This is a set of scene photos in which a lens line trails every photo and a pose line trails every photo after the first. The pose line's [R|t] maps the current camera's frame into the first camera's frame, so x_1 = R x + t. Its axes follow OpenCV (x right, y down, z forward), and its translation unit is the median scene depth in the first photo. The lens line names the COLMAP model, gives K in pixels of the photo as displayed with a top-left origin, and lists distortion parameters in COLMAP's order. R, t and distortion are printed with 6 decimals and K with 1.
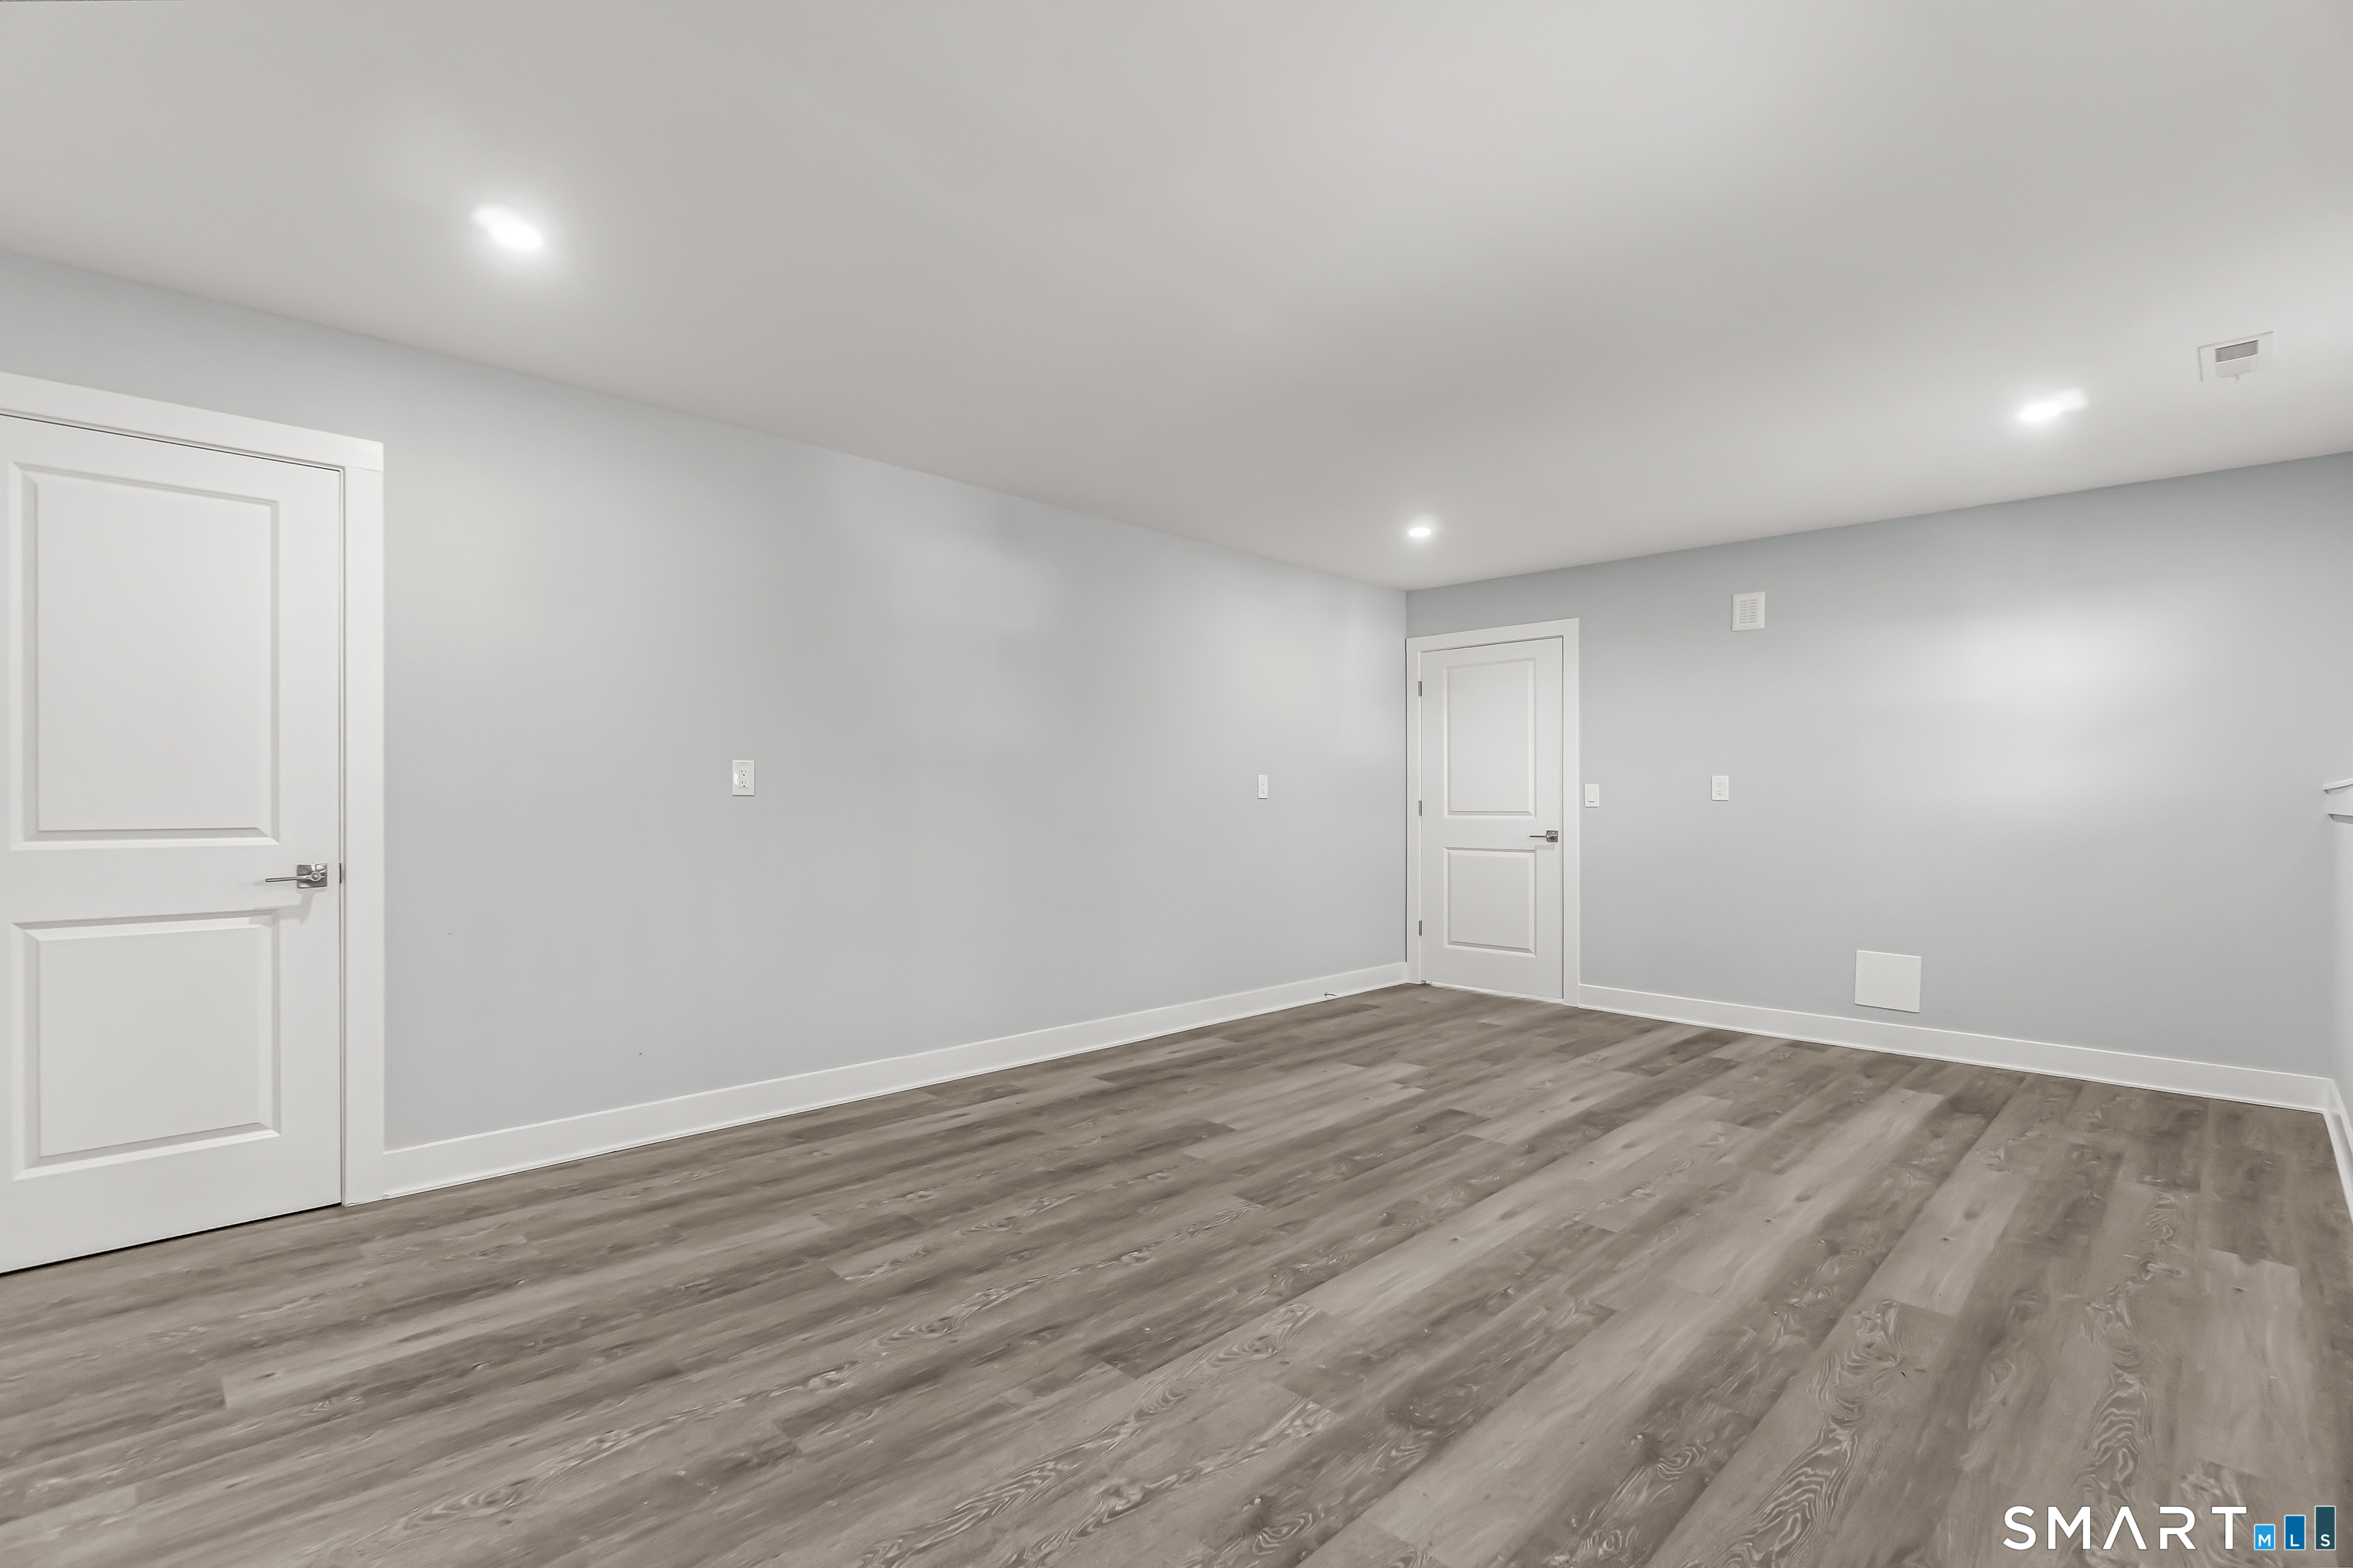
lens RADIAL K [[1073.6, 0, 1165.2], [0, 1073.6, 823.9], [0, 0, 1]] dist [-0.015576, 0.002761]
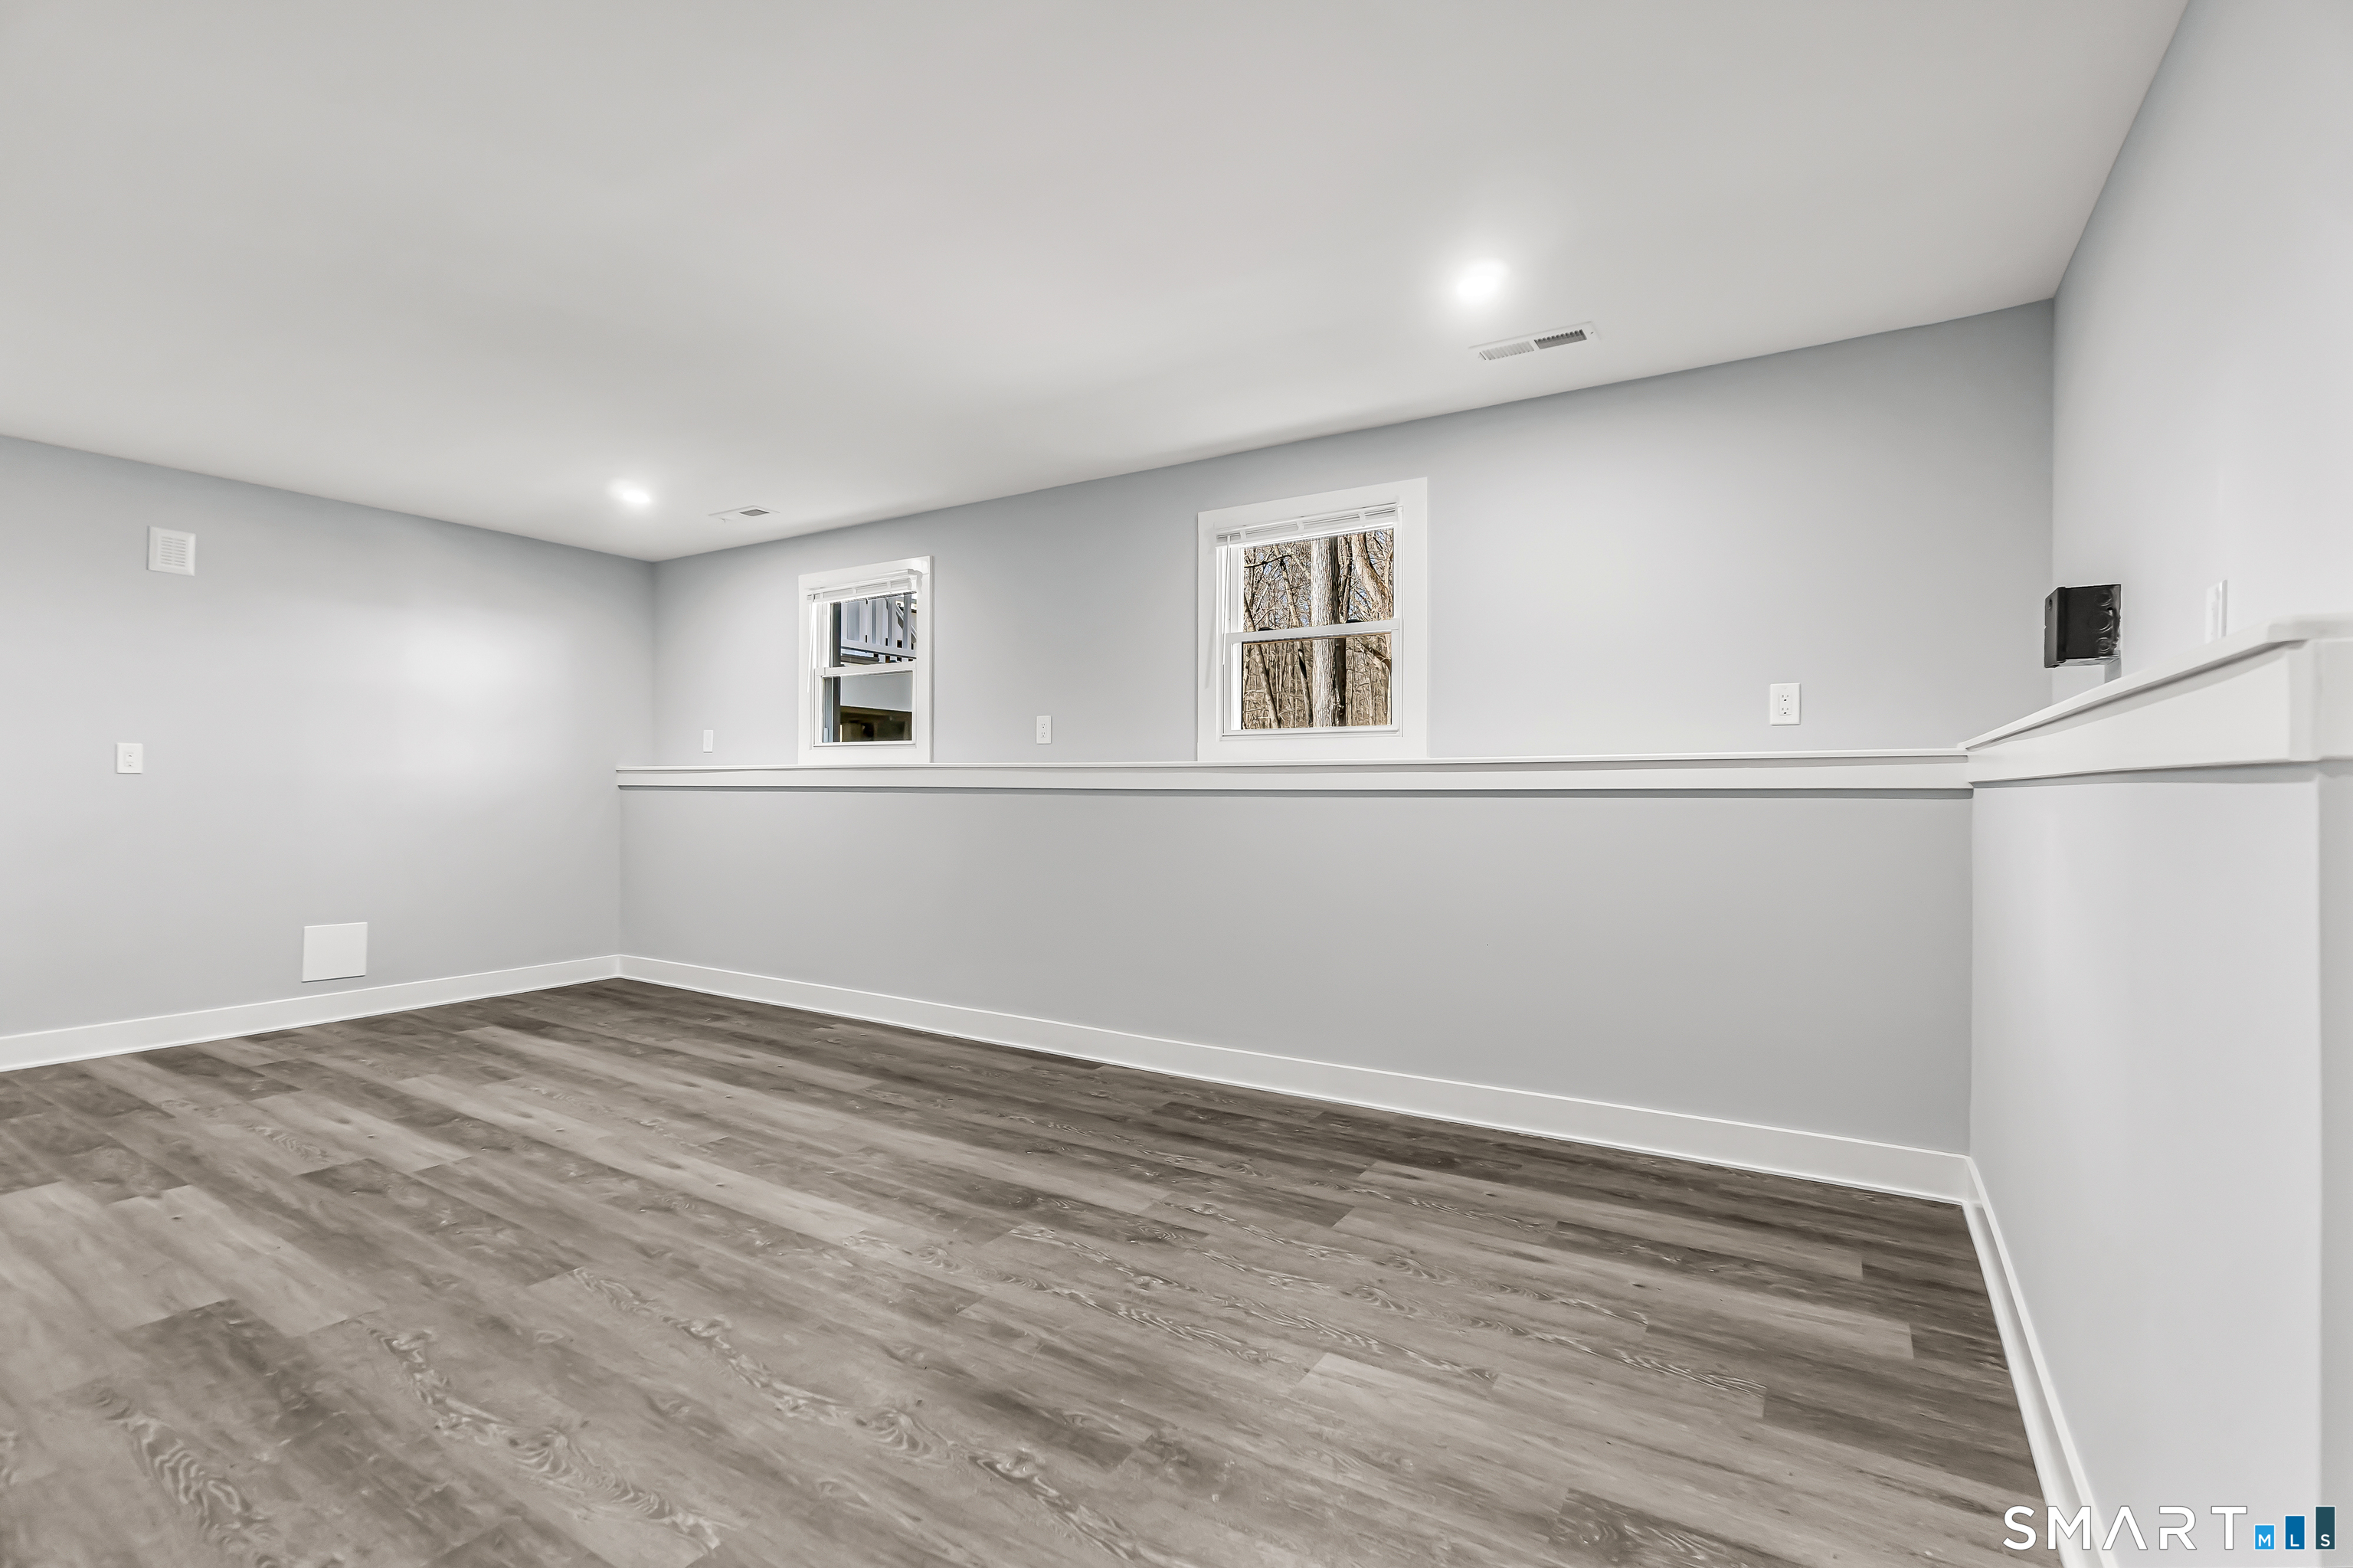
lens RADIAL K [[1073.6, 0, 1163.2], [0, 1073.6, 782.4], [0, 0, 1]] dist [-0.015576, 0.002761]
pose [[-0.221872, -0.001688, 0.975074, -0.794871], [0.014843, 0.999877, 0.005108, -0.012744], [-0.974963, 0.015606, -0.221819, 0.729175]]
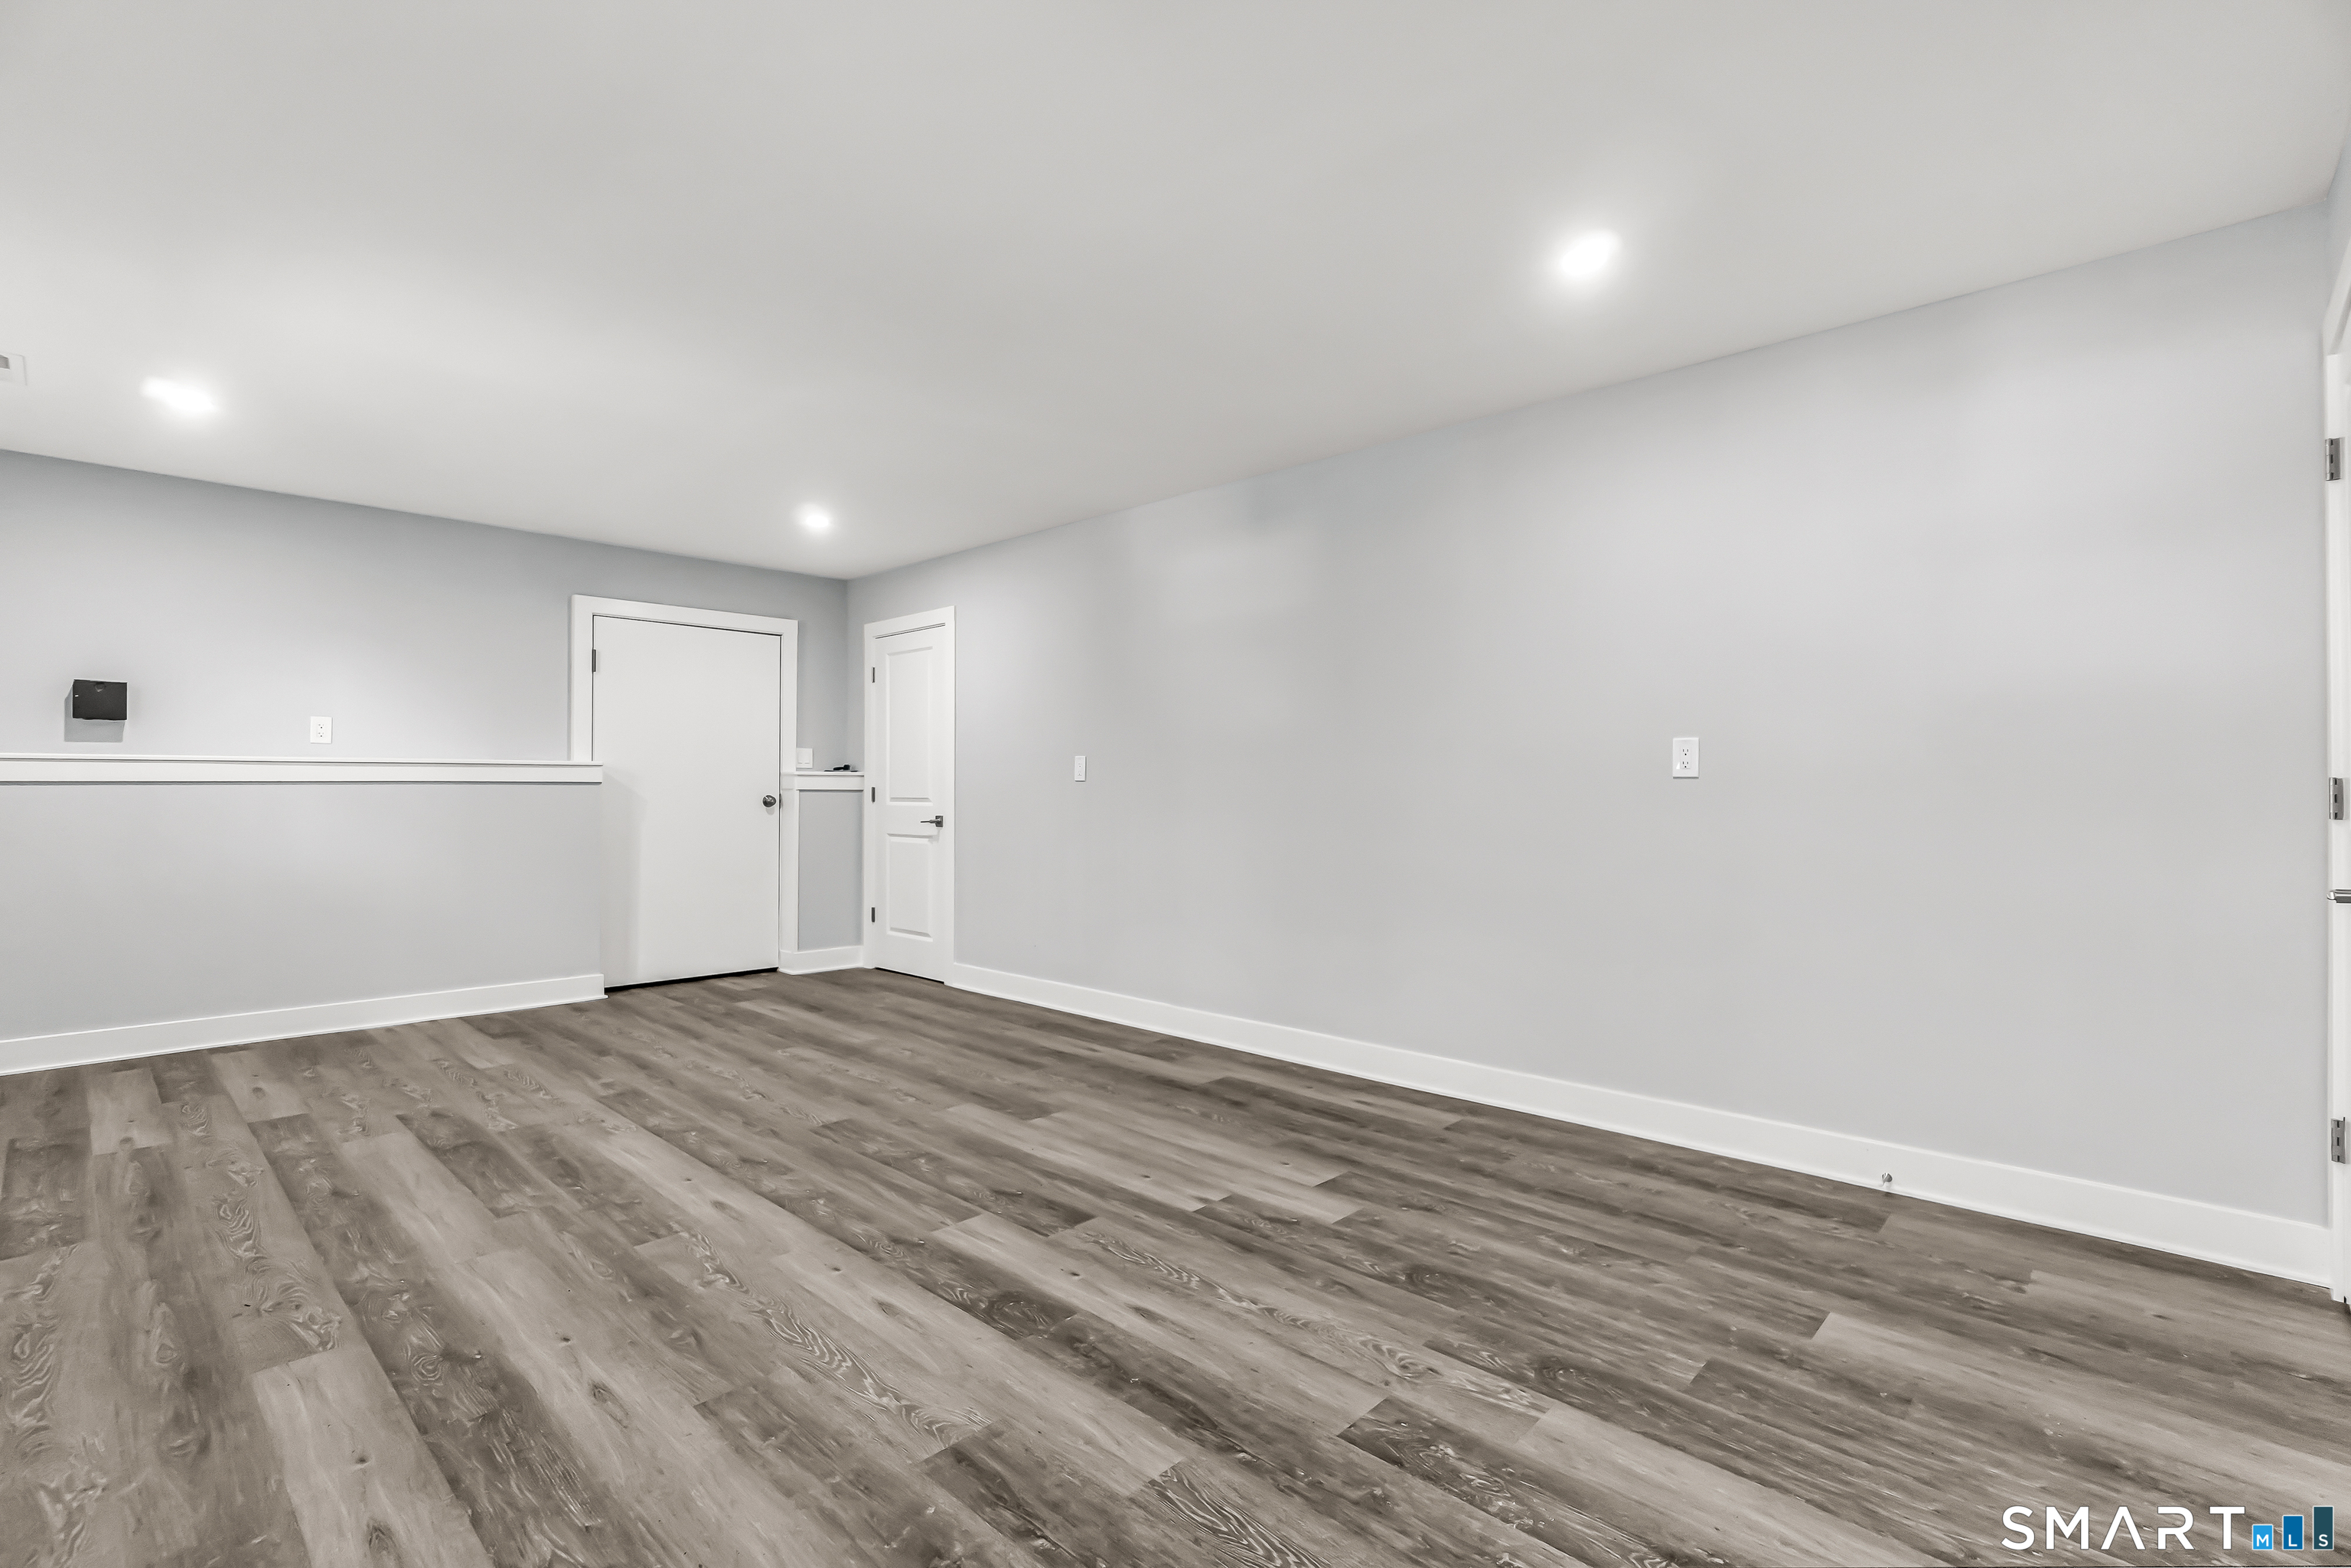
lens RADIAL K [[1072.6, 0, 1173.9], [0, 1072.6, 785.4], [0, 0, 1]] dist [-0.015576, 0.002761]
pose [[0.030103, -0.003997, -0.999539, 1.262928], [-0.022819, 0.999729, -0.004685, -0.020737], [0.999286, 0.022950, 0.030003, 1.329340]]
